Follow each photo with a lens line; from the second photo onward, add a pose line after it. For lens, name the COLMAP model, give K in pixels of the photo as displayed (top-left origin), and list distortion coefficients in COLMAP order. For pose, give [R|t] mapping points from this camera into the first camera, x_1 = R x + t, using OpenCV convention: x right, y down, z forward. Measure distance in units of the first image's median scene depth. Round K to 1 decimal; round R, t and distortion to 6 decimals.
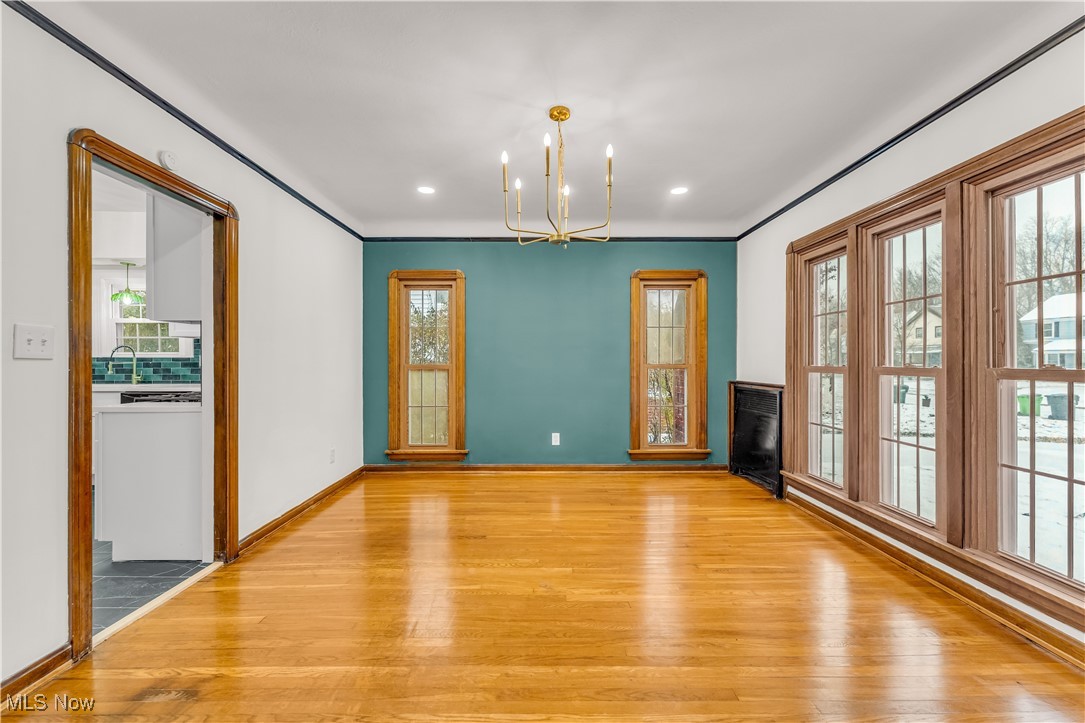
lens RADIAL K [[440.4, 0, 541.4], [0, 440.4, 362.9], [0, 0, 1]] dist [-0.001174, -0.000177]
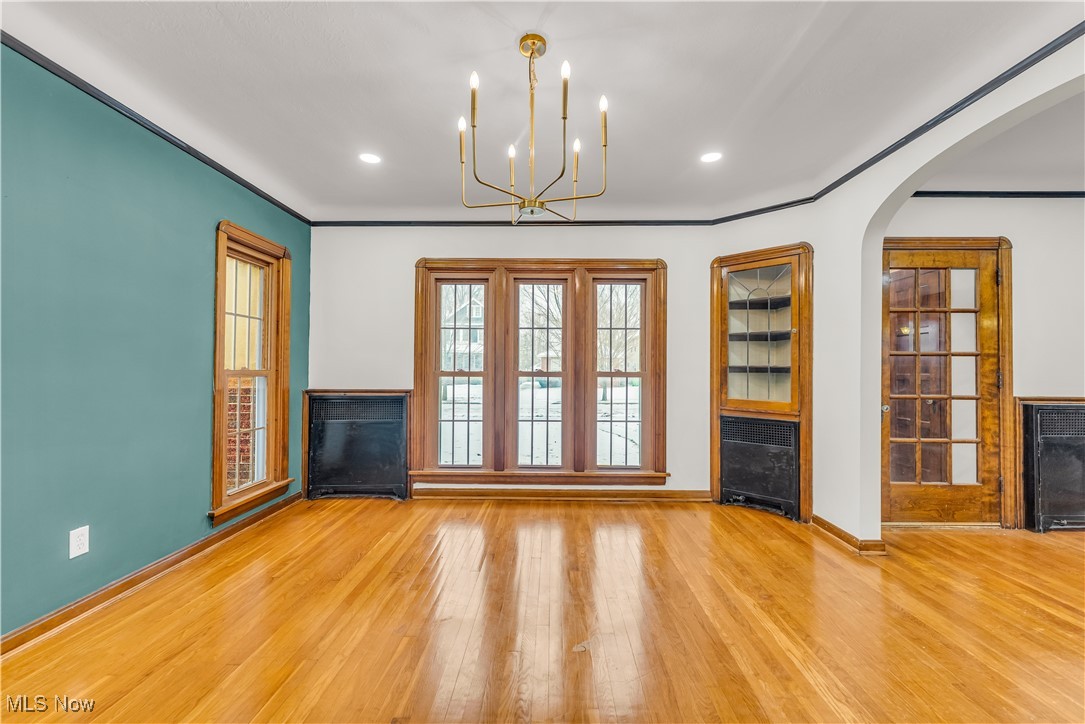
lens RADIAL K [[440.4, 0, 543.9], [0, 440.4, 360.5], [0, 0, 1]] dist [-0.001174, -0.000177]
pose [[0.018498, 0.016198, 0.999698, -0.405725], [-0.002321, 0.999867, -0.016158, -0.001958], [-0.999826, -0.002021, 0.018533, 0.533784]]
